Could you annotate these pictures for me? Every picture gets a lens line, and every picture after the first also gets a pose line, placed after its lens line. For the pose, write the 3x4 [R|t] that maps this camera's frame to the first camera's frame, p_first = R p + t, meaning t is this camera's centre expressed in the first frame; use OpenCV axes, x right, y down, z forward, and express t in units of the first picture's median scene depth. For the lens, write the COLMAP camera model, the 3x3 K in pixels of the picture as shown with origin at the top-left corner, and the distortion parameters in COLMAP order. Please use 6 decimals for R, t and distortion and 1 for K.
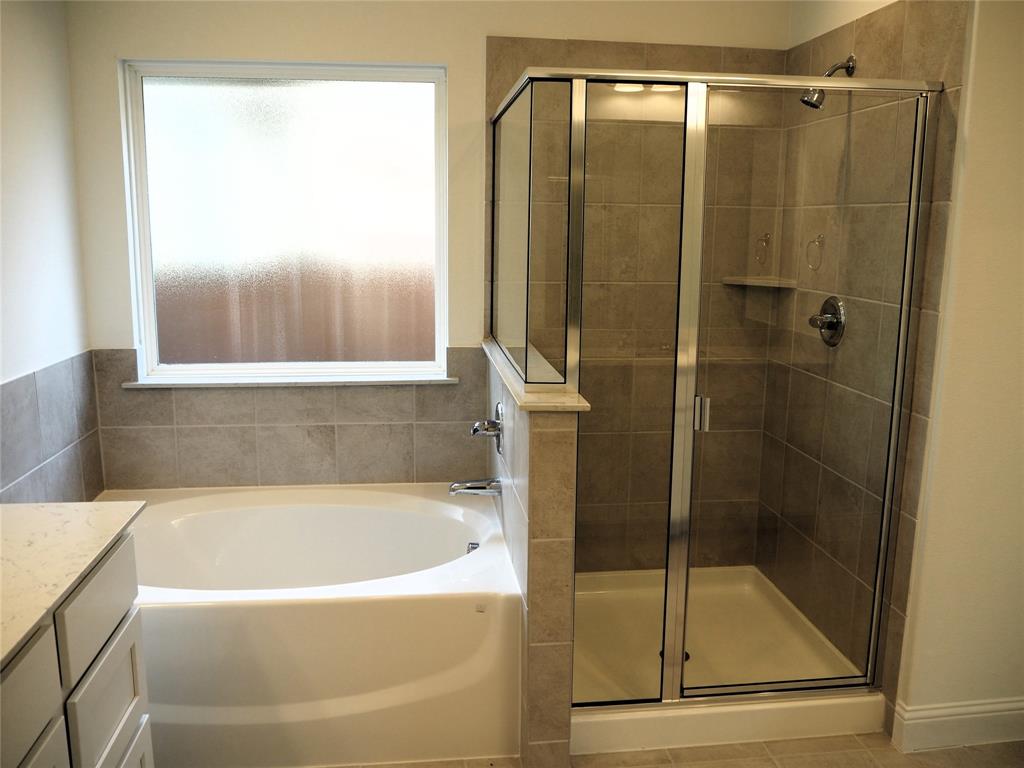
lens RADIAL K [[861.1, 0, 516.5], [0, 861.1, 379.7], [0, 0, 1]] dist [-0.071280, 0.048869]
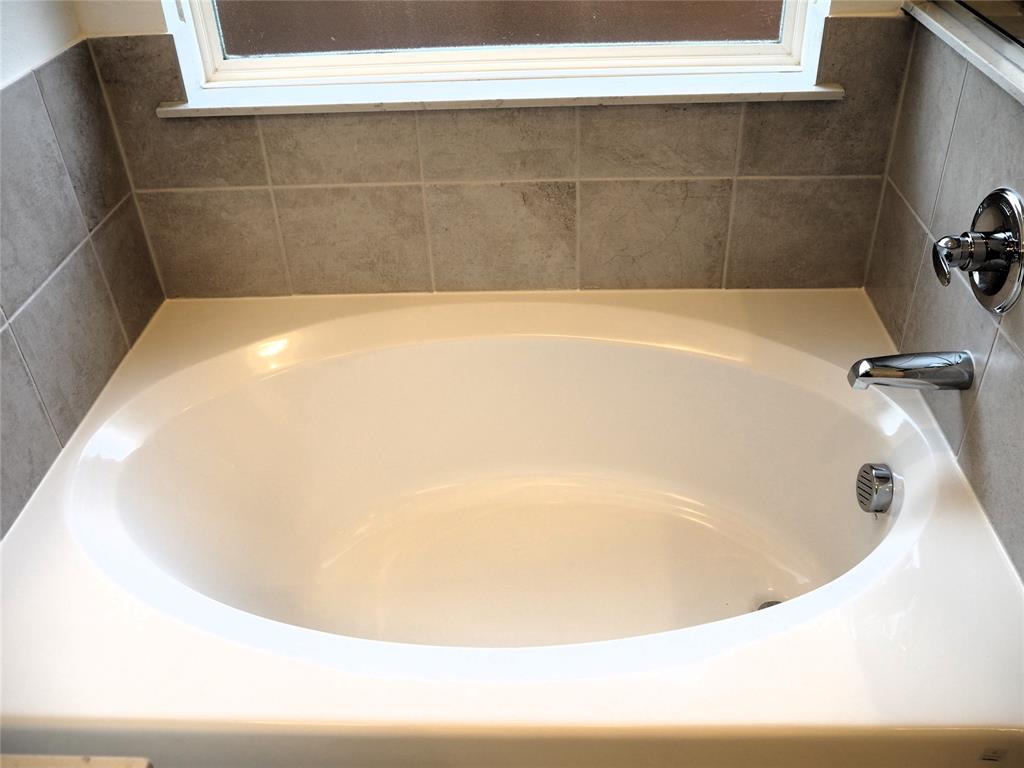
lens RADIAL K [[861.1, 0, 516.5], [0, 861.1, 379.7], [0, 0, 1]] dist [-0.071280, 0.048869]
pose [[0.990962, 0.038057, -0.128633, -0.177888], [0.019615, 0.907498, 0.419599, -0.054367], [0.132703, -0.418329, 0.898549, 0.496531]]
